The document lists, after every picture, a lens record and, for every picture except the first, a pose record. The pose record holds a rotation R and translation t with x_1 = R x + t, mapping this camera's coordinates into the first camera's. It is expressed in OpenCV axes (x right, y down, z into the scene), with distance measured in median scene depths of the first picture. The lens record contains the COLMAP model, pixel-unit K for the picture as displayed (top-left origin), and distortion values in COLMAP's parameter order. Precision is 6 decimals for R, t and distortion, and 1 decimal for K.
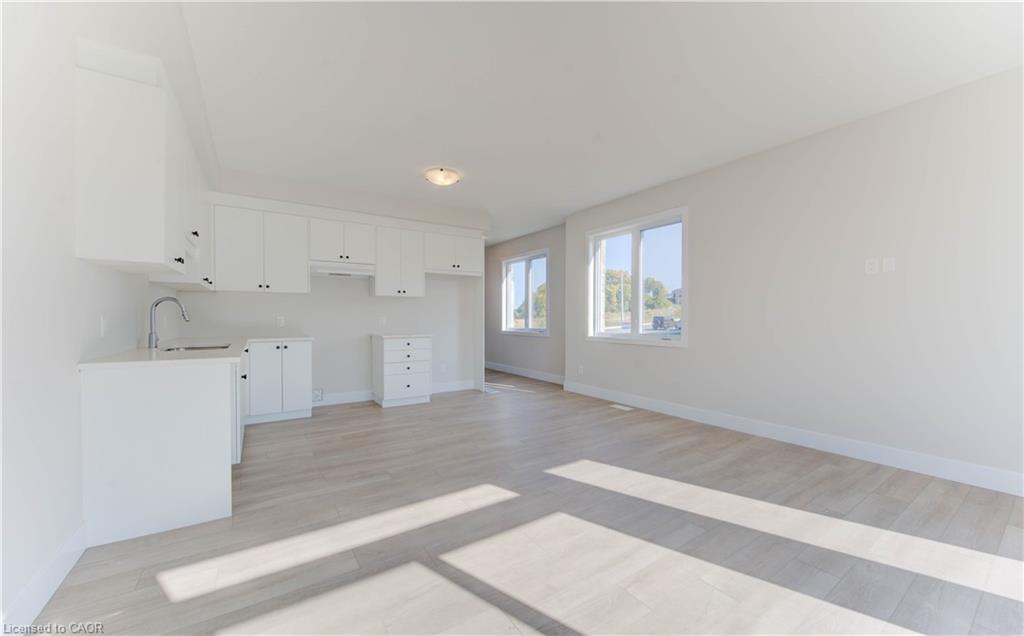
lens RADIAL K [[394.0, 0, 522.1], [0, 394.0, 314.9], [0, 0, 1]] dist [0.002426, -0.001493]
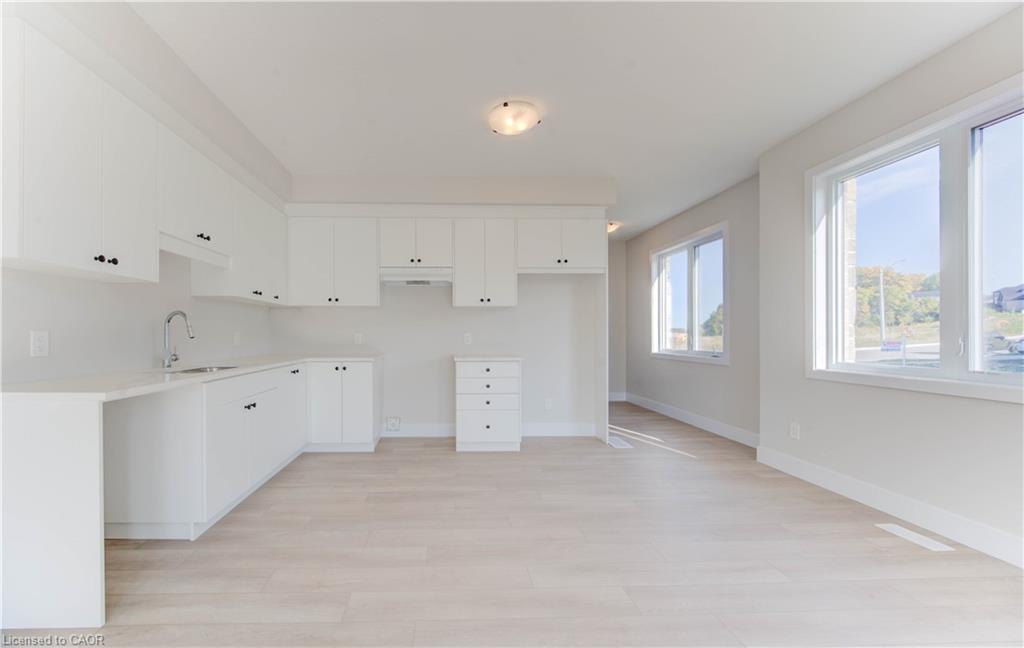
lens RADIAL K [[392.1, 0, 451.5], [0, 392.1, 332.7], [0, 0, 1]] dist [-0.011624, 0.001348]
pose [[0.832544, -0.004380, -0.553942, 0.062964], [0.005133, 0.999987, -0.000194, 0.003955], [0.553936, -0.002682, 0.832555, 0.354056]]
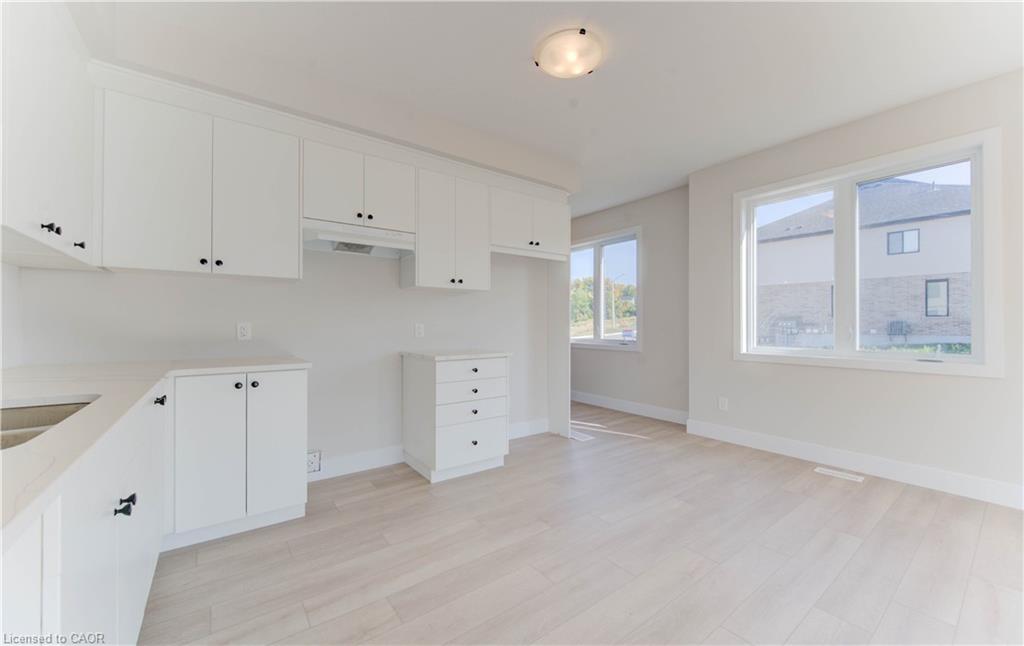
lens RADIAL K [[392.1, 0, 523.9], [0, 392.1, 320.2], [0, 0, 1]] dist [-0.011624, 0.001348]
pose [[0.998840, 0.001586, 0.048118, -0.247734], [-0.001383, 0.999990, -0.004246, 0.003287], [-0.048124, 0.004175, 0.998833, 0.428220]]
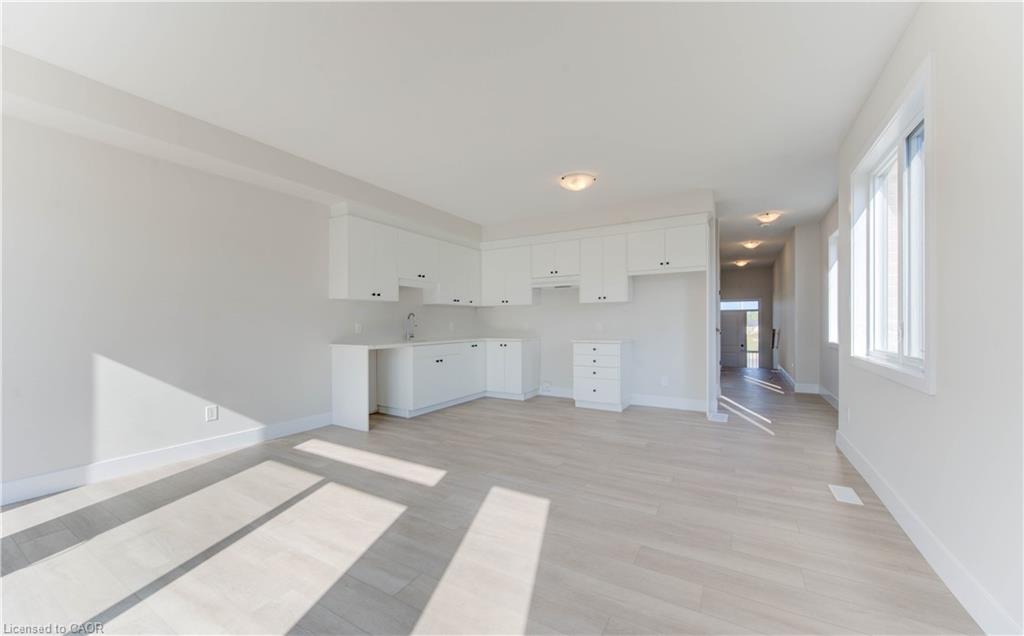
lens RADIAL K [[394.0, 0, 505.5], [0, 394.0, 318.2], [0, 0, 1]] dist [0.002426, -0.001493]
pose [[0.406938, -0.015215, -0.913329, 0.552409], [0.010250, 0.999874, -0.012090, 0.003595], [0.913398, -0.004442, 0.407043, 0.381540]]
